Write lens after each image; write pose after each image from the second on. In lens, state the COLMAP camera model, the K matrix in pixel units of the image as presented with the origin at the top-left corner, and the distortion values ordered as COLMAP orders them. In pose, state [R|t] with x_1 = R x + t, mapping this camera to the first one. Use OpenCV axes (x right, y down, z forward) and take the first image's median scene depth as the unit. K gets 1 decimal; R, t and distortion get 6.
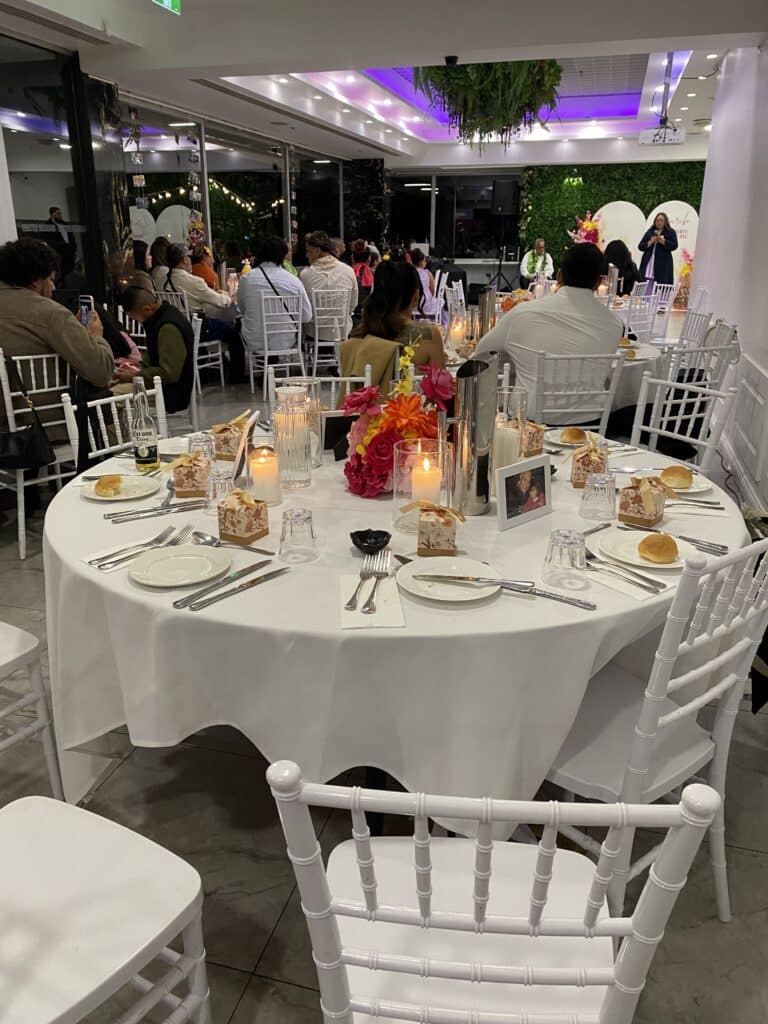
lens RADIAL K [[796.1, 0, 381.5], [0, 796.1, 511.1], [0, 0, 1]] dist [0.054055, 0.001040]
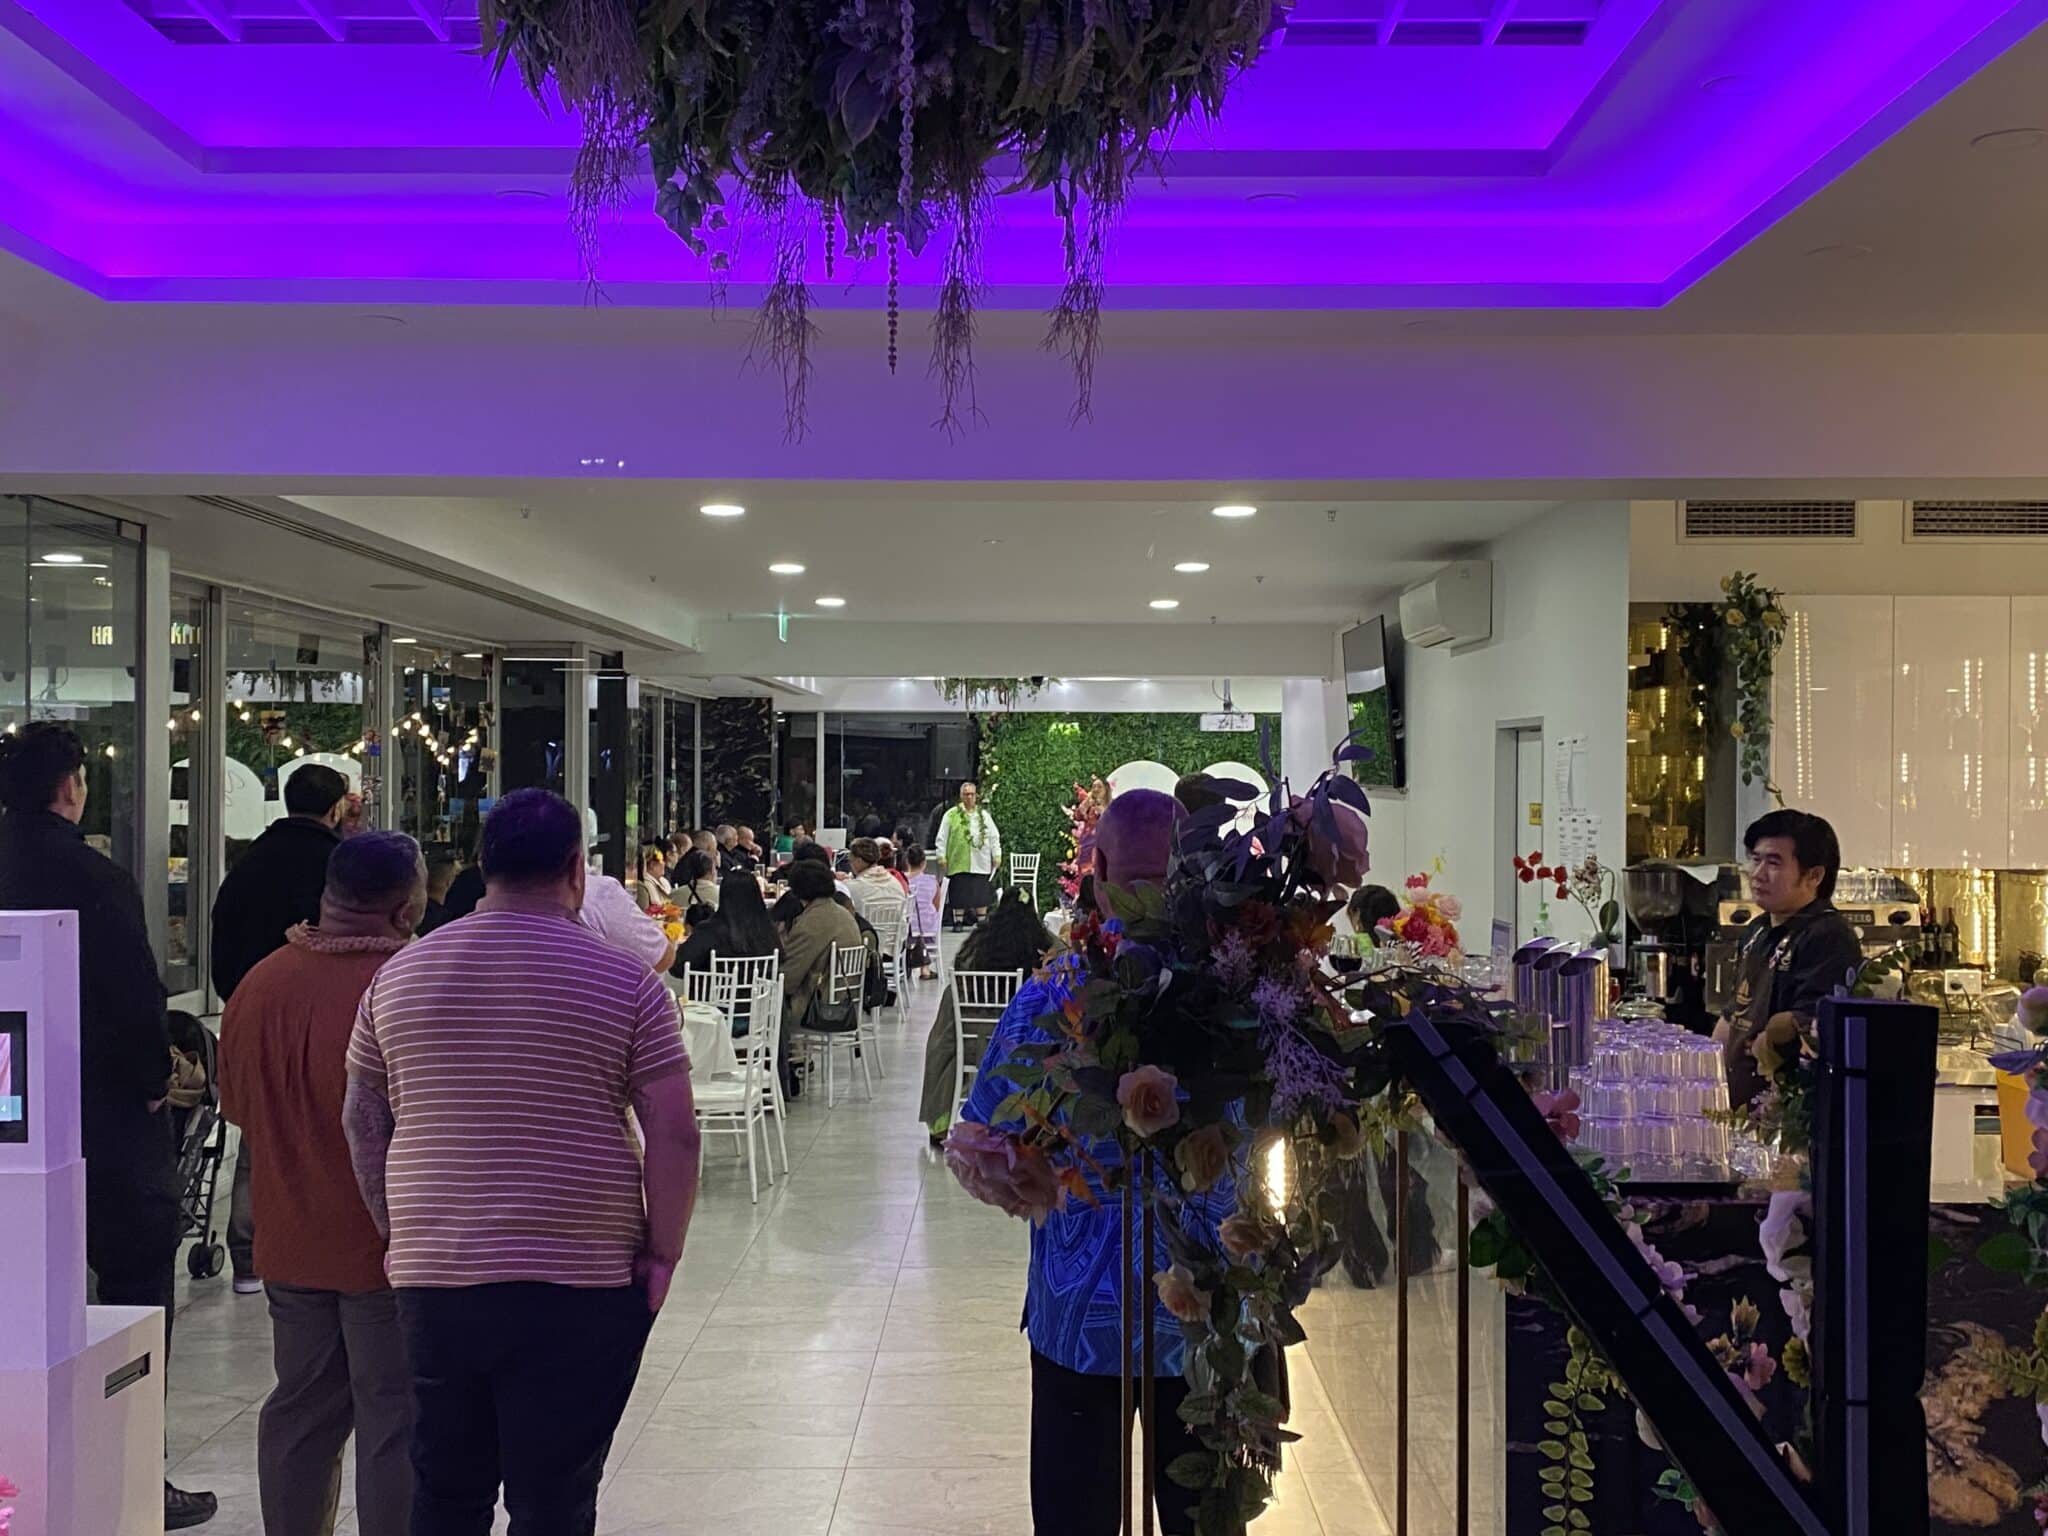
lens RADIAL K [[2252.4, 0, 1021.7], [0, 2252.4, 768.7], [0, 0, 1]] dist [-0.009941, 0.000000]
pose [[0.966636, 0.002007, 0.256144, -0.219012], [0.082138, 0.944737, -0.317374, 0.144096], [-0.242626, 0.327824, 0.913052, -0.501935]]
